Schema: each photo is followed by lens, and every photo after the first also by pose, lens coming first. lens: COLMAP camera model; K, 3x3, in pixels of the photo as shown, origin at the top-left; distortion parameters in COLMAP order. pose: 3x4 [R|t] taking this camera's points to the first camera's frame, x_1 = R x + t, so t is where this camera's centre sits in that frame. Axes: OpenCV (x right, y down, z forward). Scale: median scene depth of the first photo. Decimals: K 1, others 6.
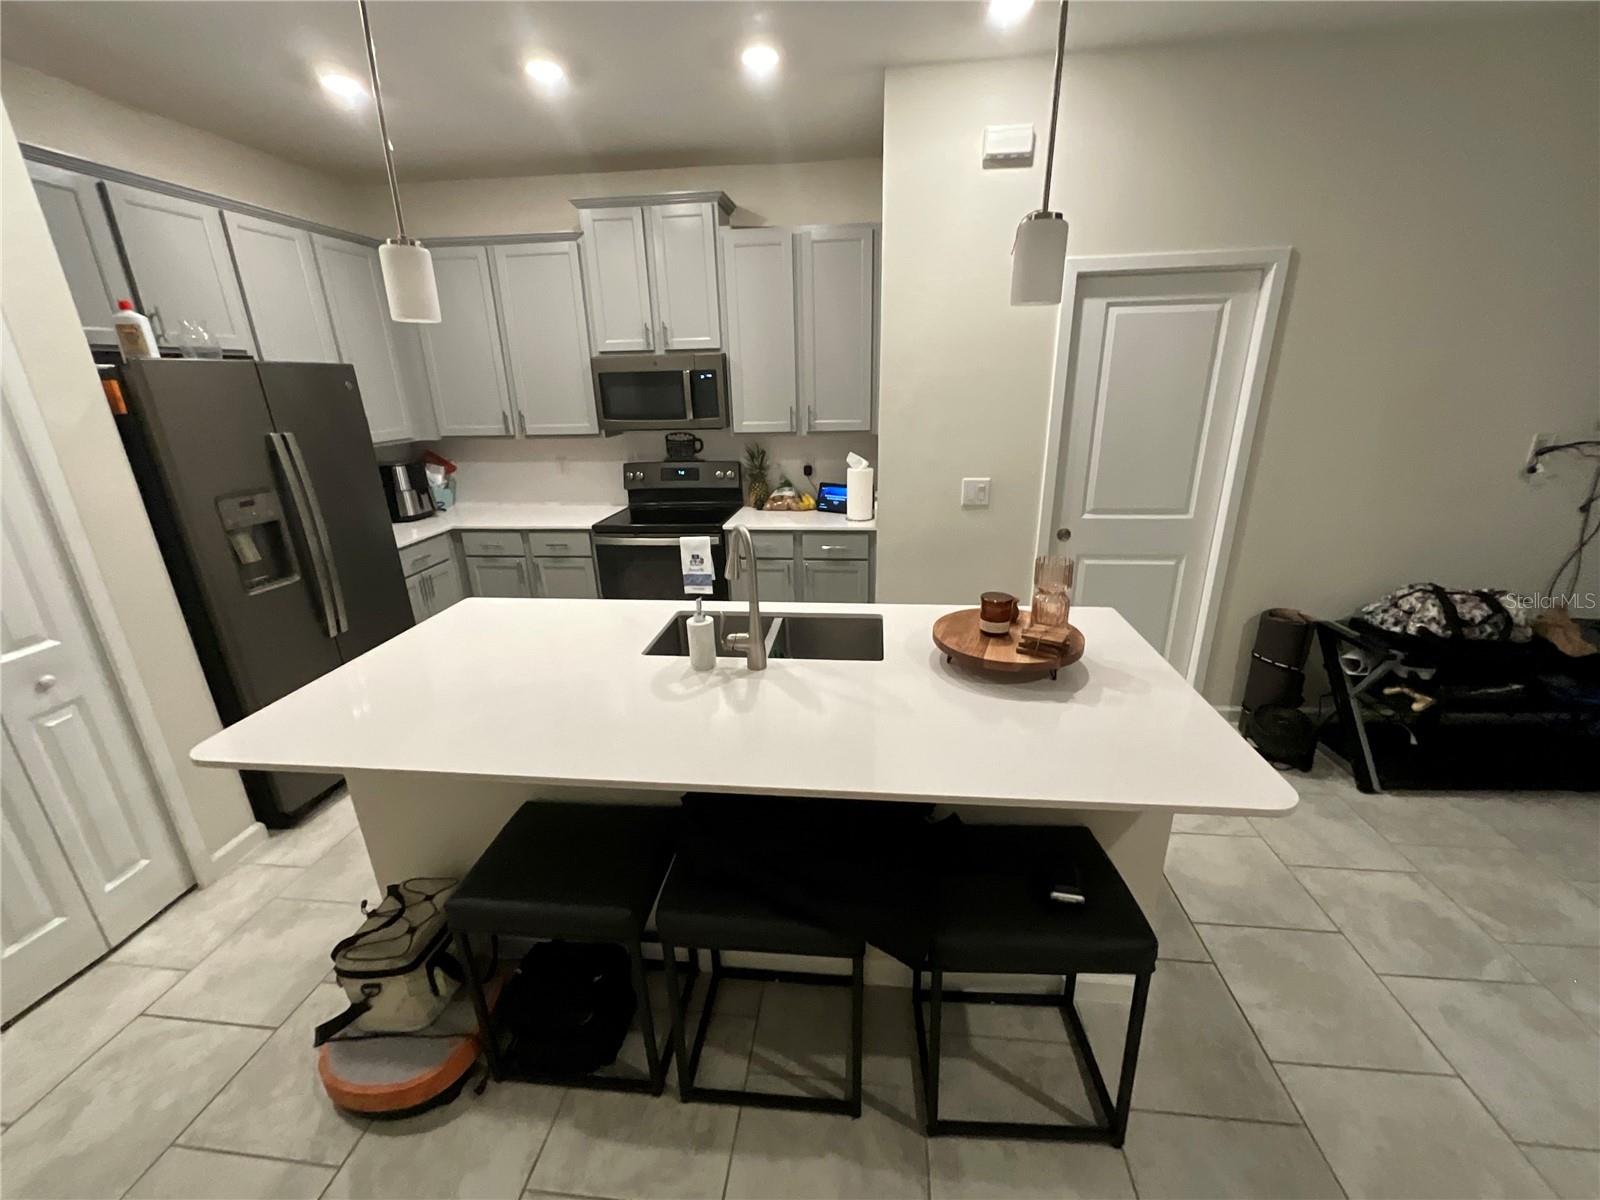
lens RADIAL K [[645.5, 0, 802.5], [0, 645.5, 603.8], [0, 0, 1]] dist [0.001368, -0.000087]
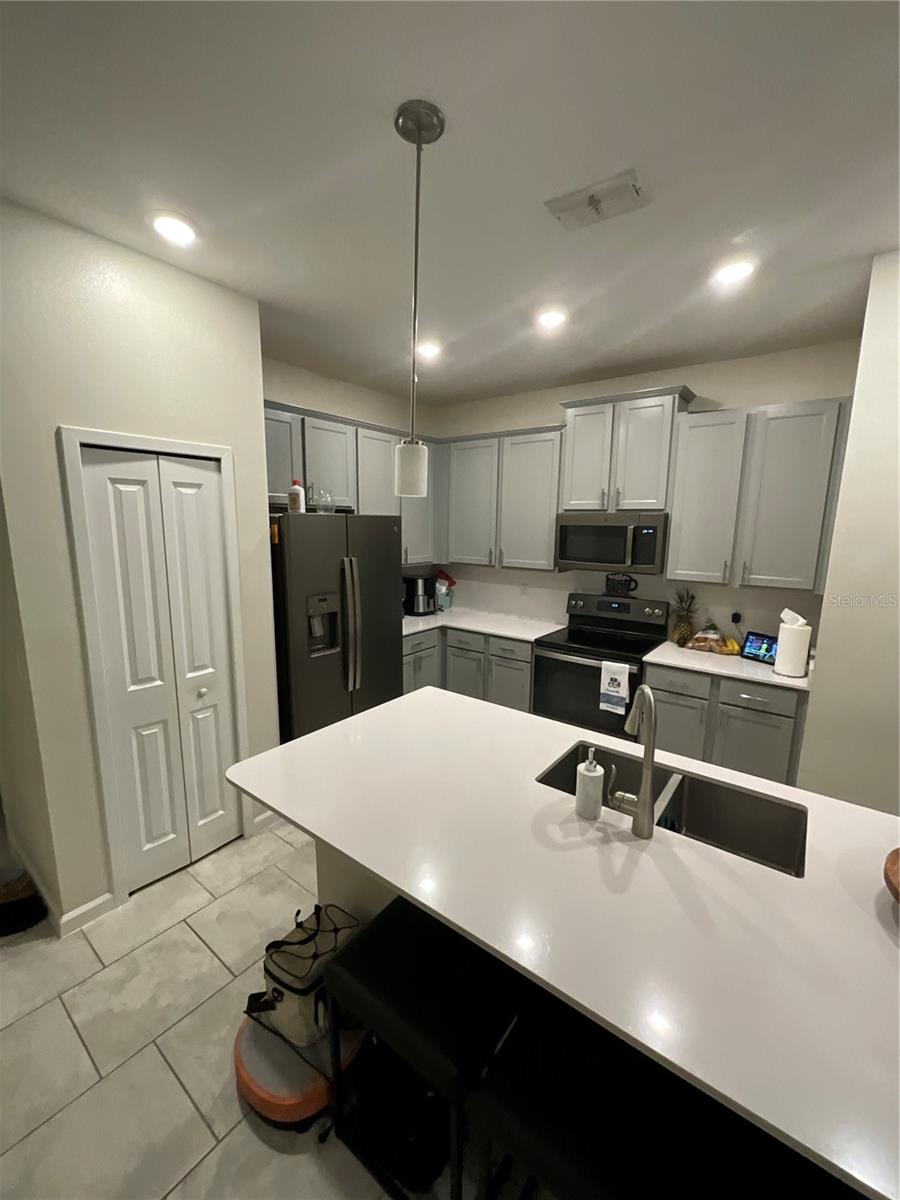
lens RADIAL K [[484.2, 0, 448.8], [0, 484.2, 604.7], [0, 0, 1]] dist [0.001368, -0.000087]
pose [[0.854599, 0.119612, -0.505325, 0.006052], [-0.200418, 0.973687, -0.108469, -0.071376], [0.479055, 0.193974, 0.856085, 0.124204]]
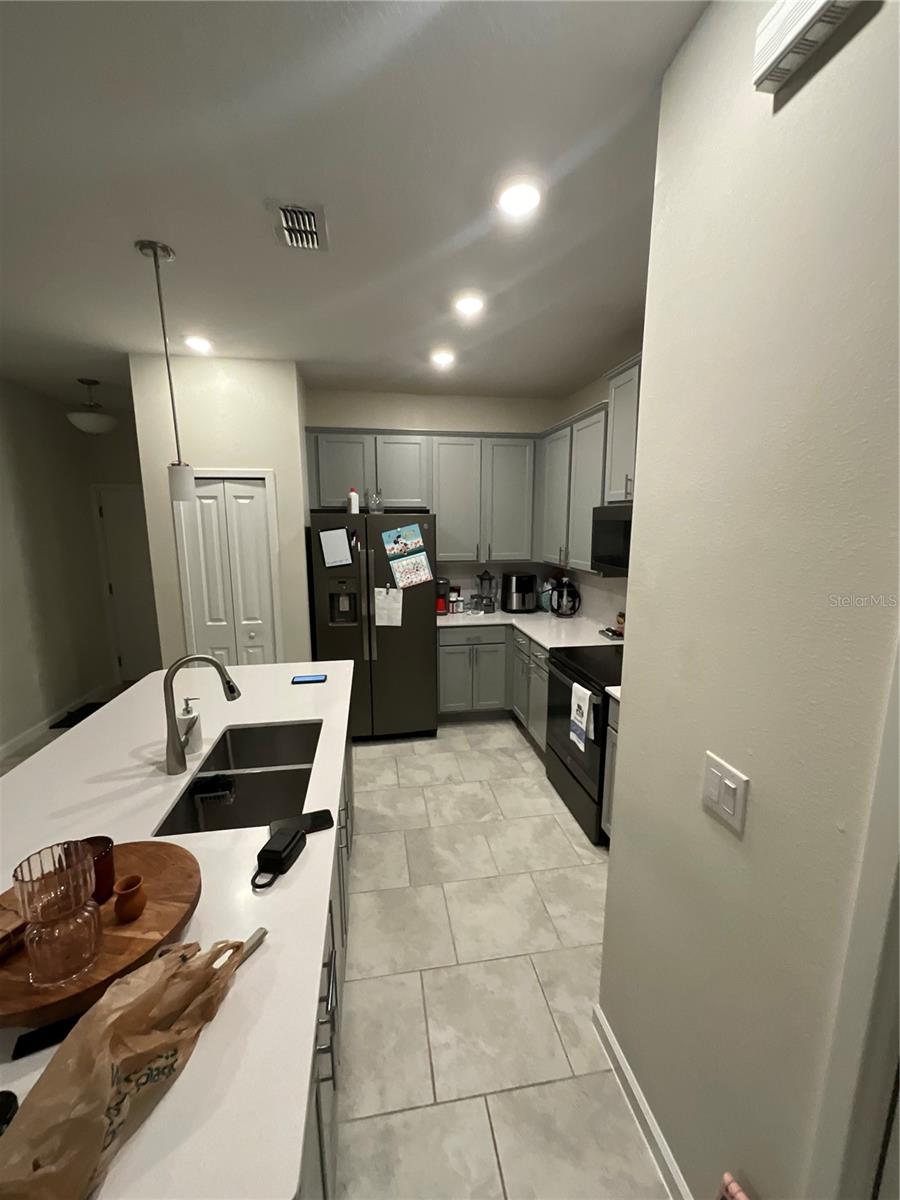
lens RADIAL K [[484.2, 0, 446.5], [0, 484.2, 600.5], [0, 0, 1]] dist [0.001368, -0.000087]
pose [[0.270151, 0.177731, -0.946272, 0.604485], [-0.321432, 0.943077, 0.085365, -0.307863], [0.907579, 0.281100, 0.311901, 0.777758]]
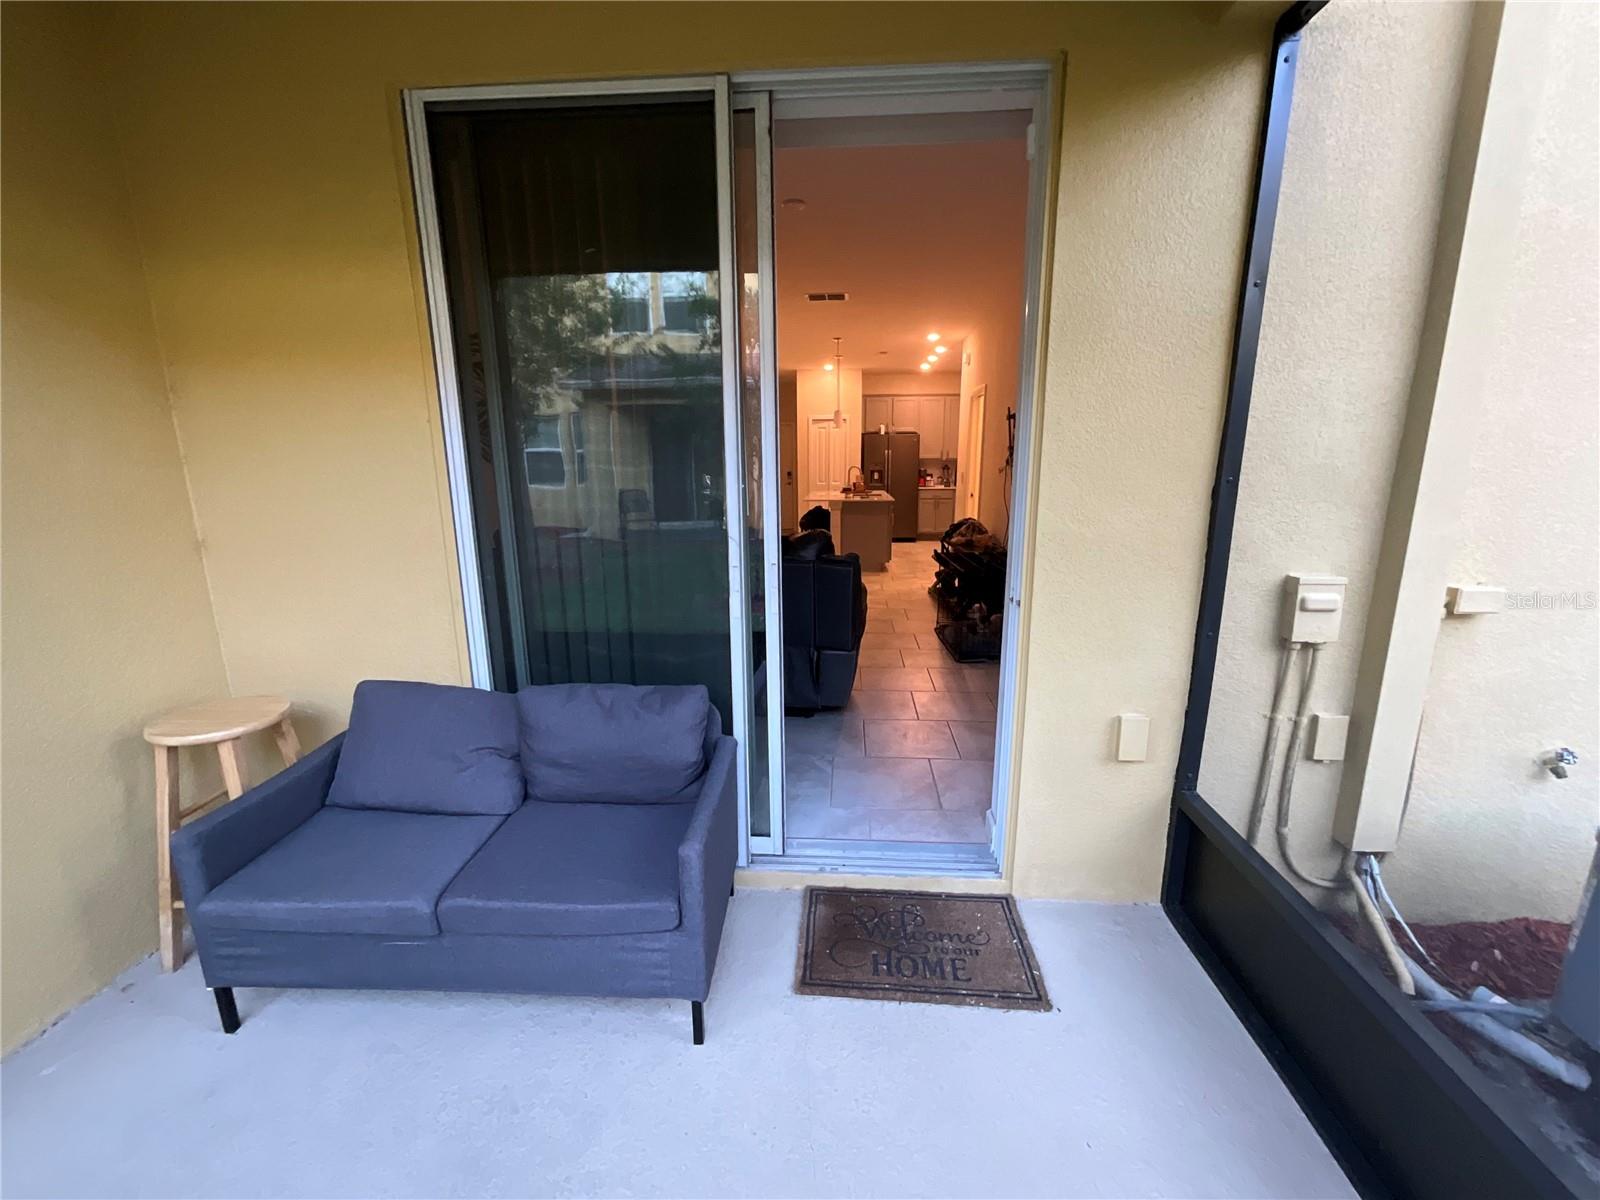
lens RADIAL K [[645.5, 0, 795.9], [0, 645.5, 599.7], [0, 0, 1]] dist [0.001368, -0.000087]
pose [[0.040609, 0.236784, -0.970713, 3.450105], [-0.325487, 0.921657, 0.211201, -0.052854], [0.944674, 0.307378, 0.114498, 0.219465]]
